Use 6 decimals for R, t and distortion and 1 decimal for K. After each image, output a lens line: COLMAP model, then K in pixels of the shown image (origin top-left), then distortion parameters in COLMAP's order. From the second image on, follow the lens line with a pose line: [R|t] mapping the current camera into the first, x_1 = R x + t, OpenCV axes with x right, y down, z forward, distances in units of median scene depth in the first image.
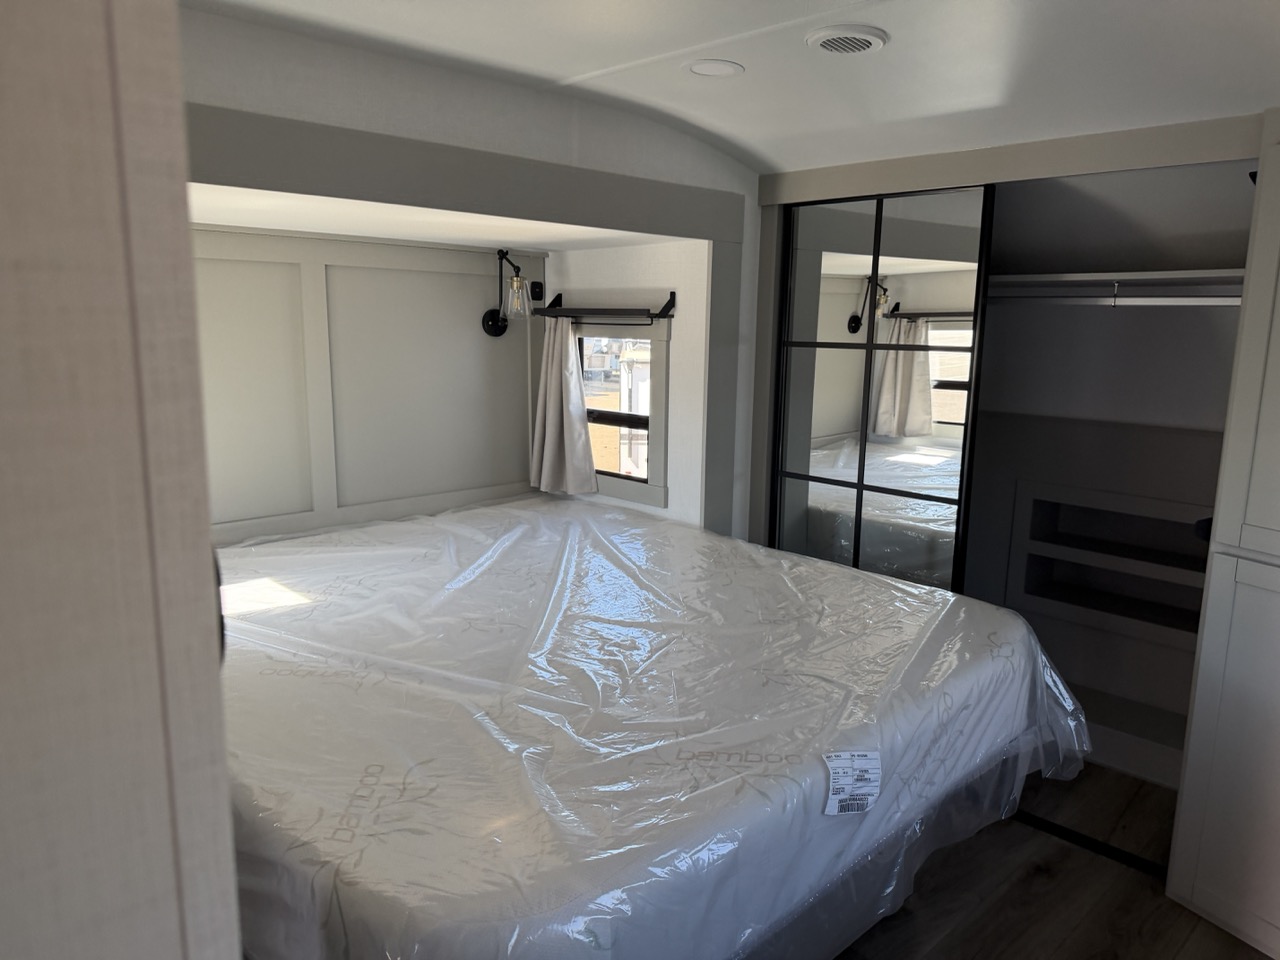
lens RADIAL K [[904.6, 0, 631.3], [0, 904.6, 481.6], [0, 0, 1]] dist [0.057380, -0.076569]
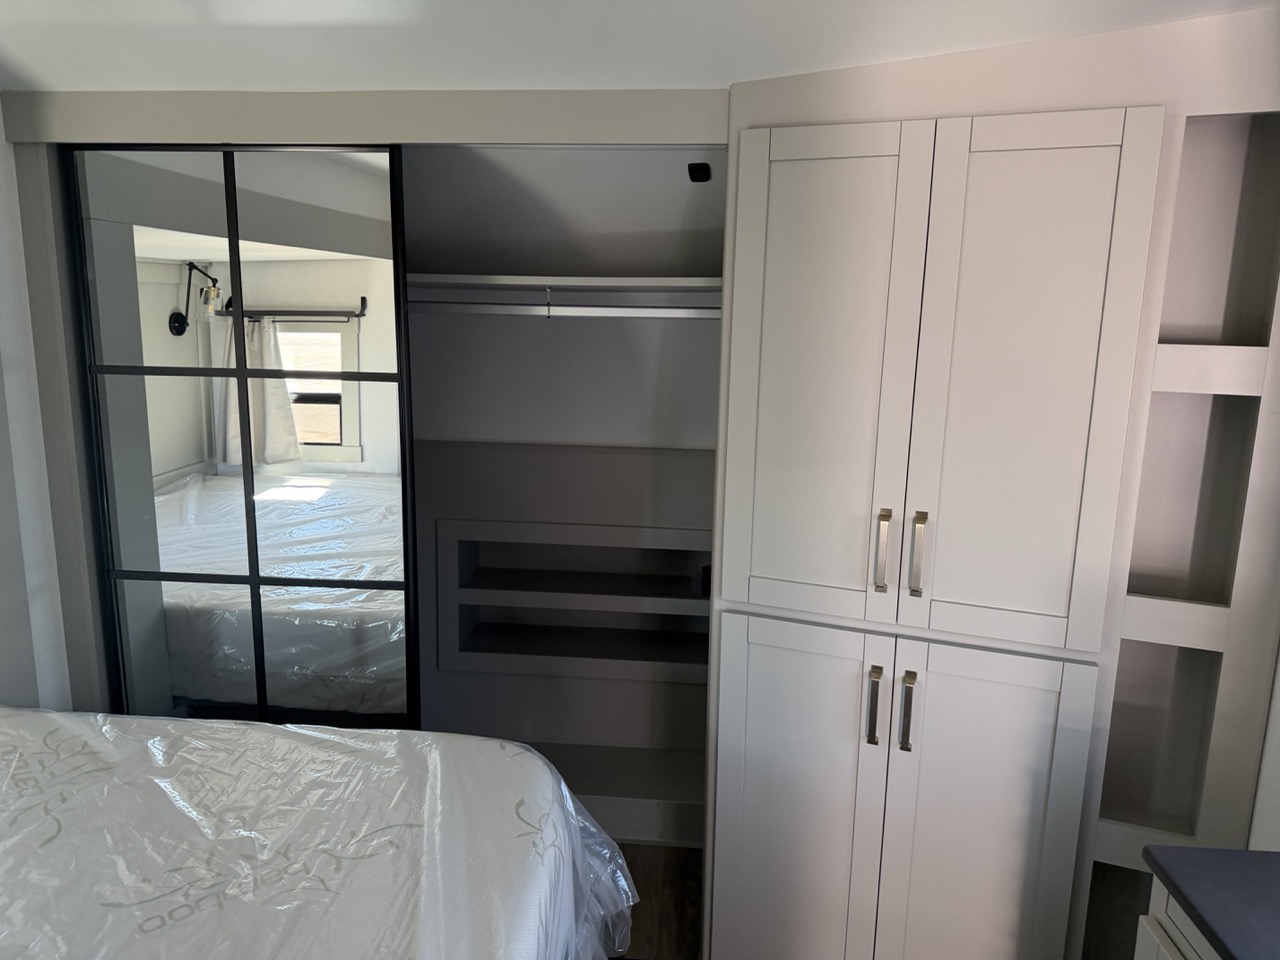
lens RADIAL K [[904.6, 0, 644.9], [0, 904.6, 483.4], [0, 0, 1]] dist [0.057380, -0.076569]
pose [[0.743014, -0.126940, 0.657127, 0.030577], [0.114951, 0.991463, 0.061550, -0.071375], [-0.659330, 0.029805, 0.751262, 0.284753]]
